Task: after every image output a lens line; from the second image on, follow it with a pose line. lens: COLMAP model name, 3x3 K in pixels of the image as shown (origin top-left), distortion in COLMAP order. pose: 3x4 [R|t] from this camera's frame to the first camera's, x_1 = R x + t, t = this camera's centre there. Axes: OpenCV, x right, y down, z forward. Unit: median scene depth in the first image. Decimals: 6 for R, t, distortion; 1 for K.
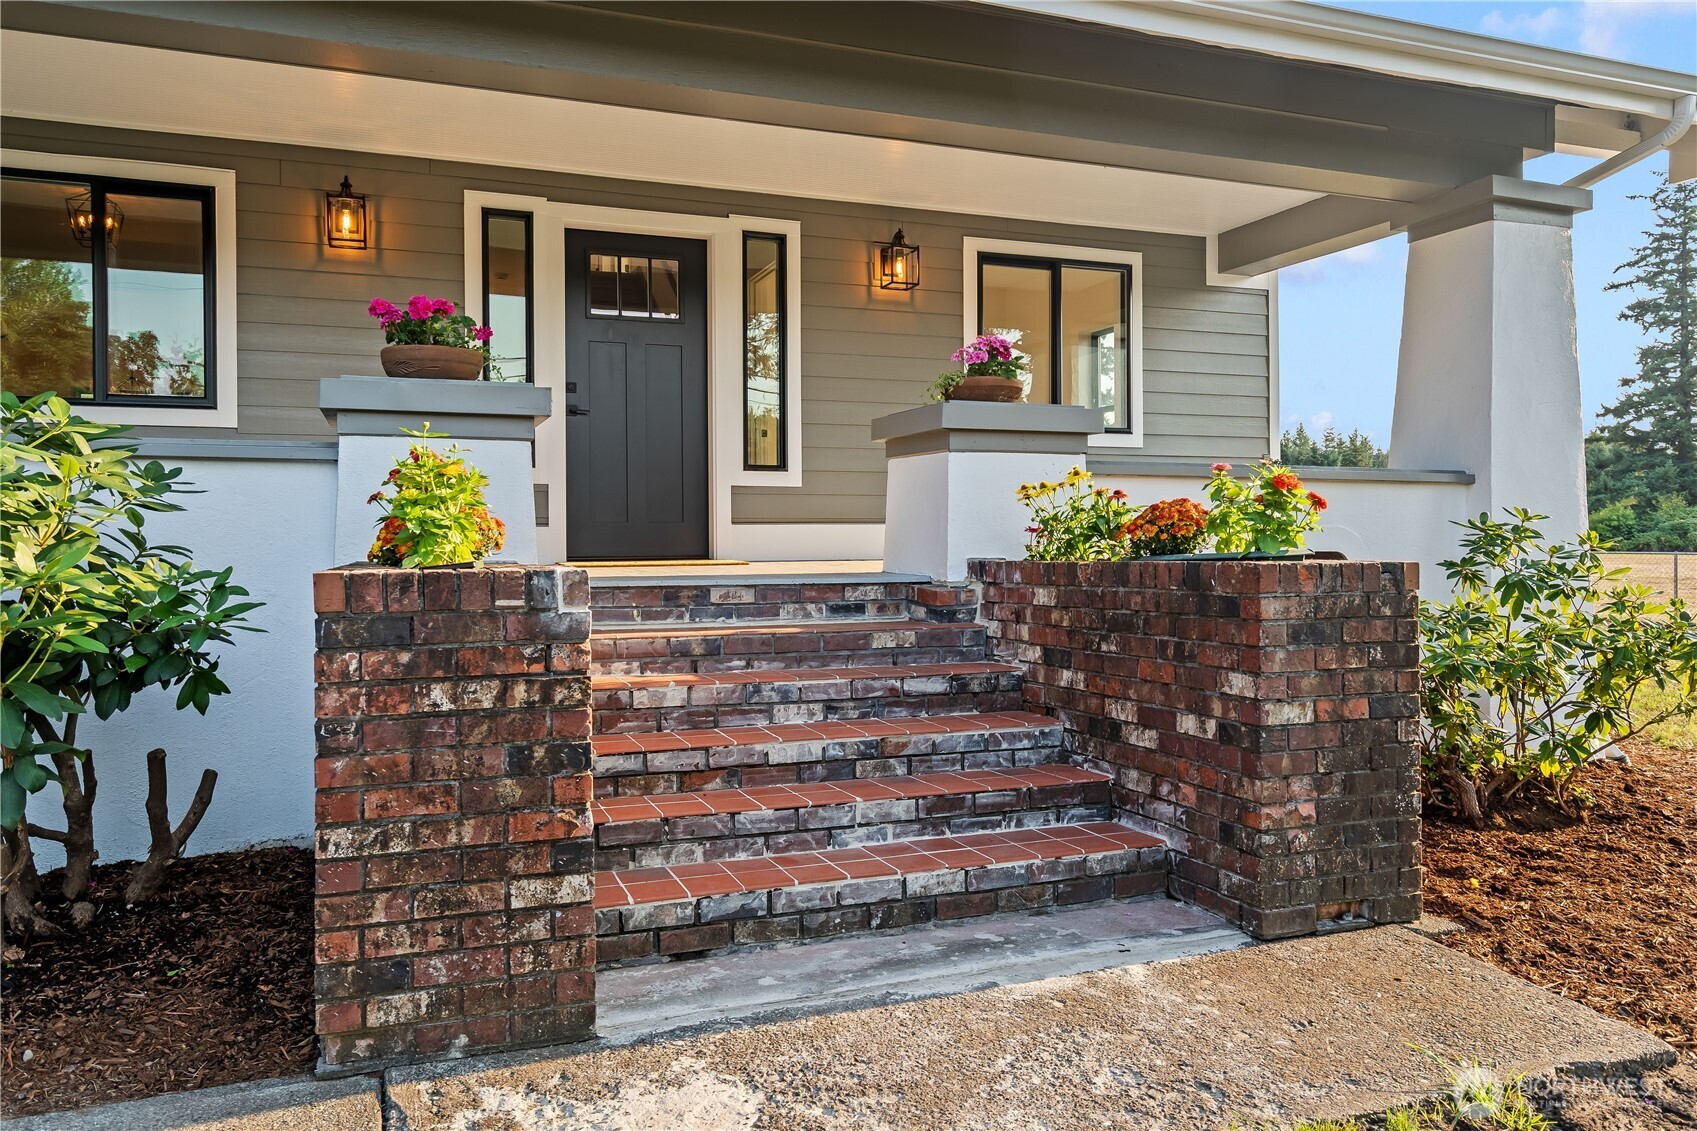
lens RADIAL K [[1169.2, 0, 848.5], [0, 1169.2, 565.5], [0, 0, 1]] dist [0.011865, 0.003300]
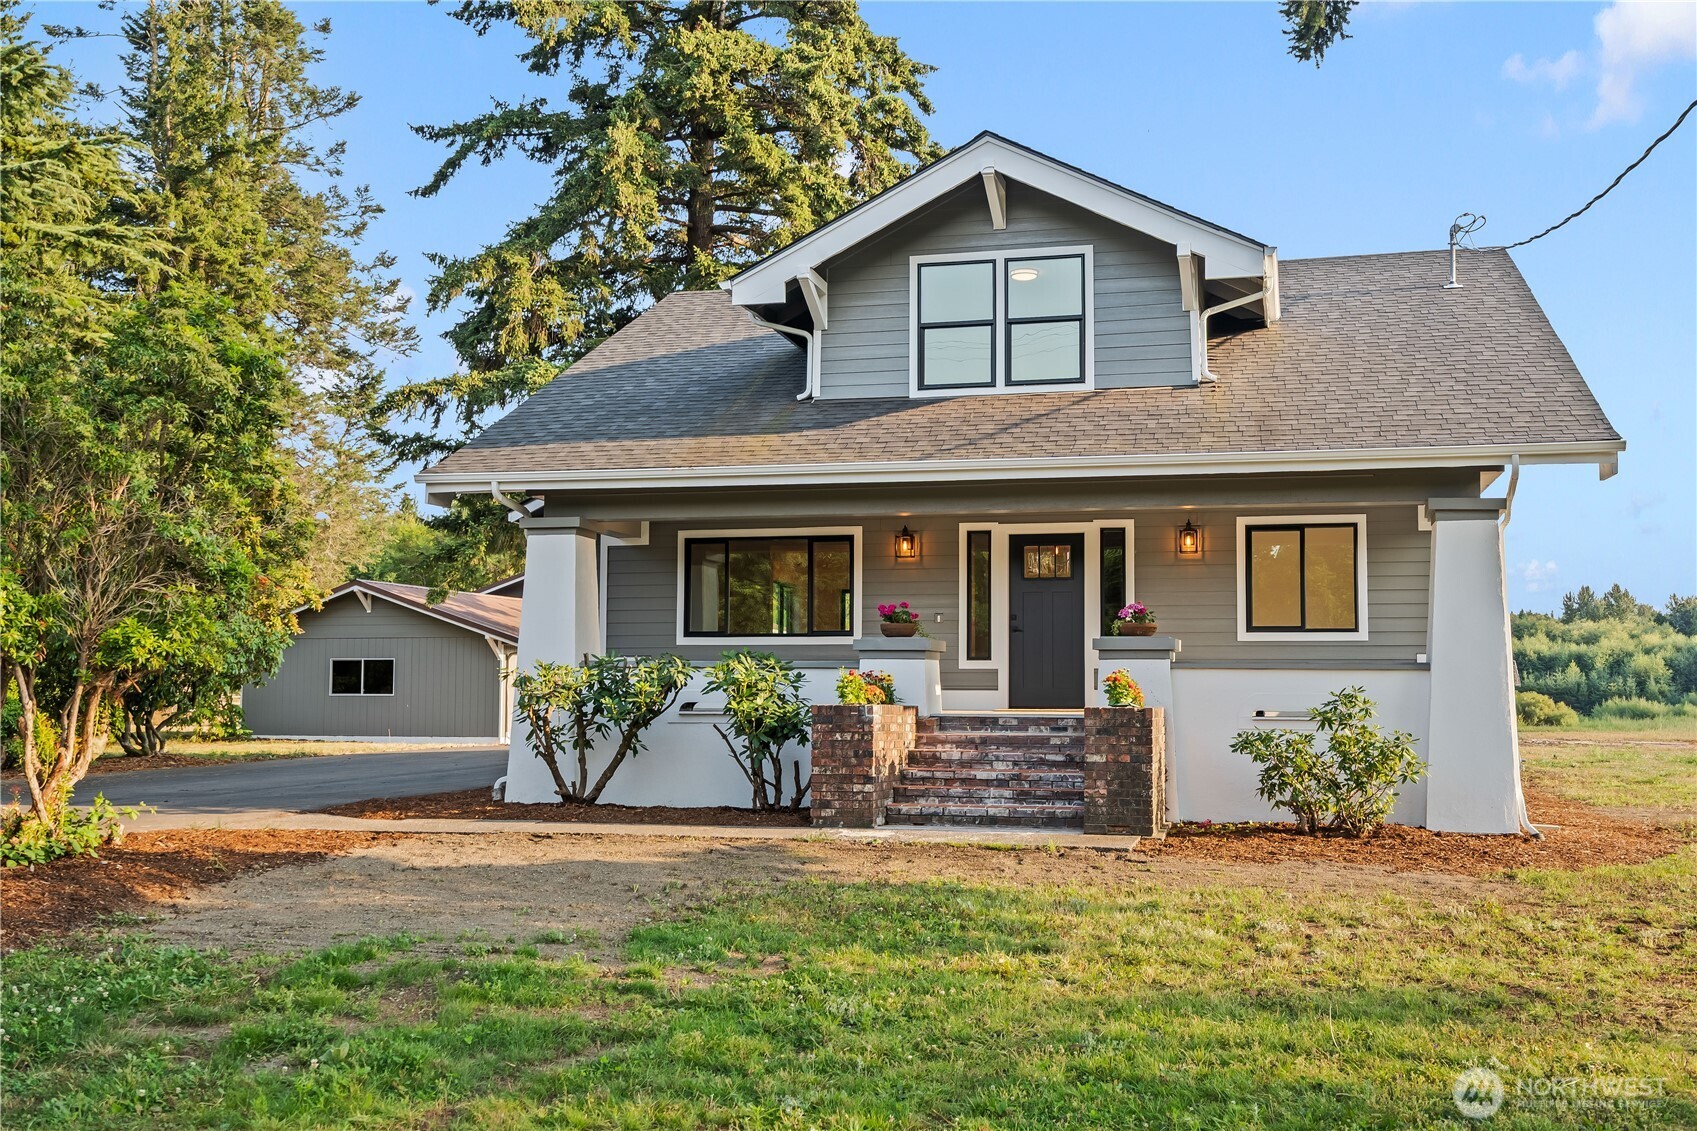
lens RADIAL K [[1642.8, 0, 848.5], [0, 1642.8, 565.5], [0, 0, 1]] dist [-0.001076, -0.011109]
pose [[0.815982, -0.037059, -0.576889, 2.072548], [-0.020722, 0.995427, -0.093256, 0.037036], [0.577706, 0.088050, 0.811482, -2.533167]]
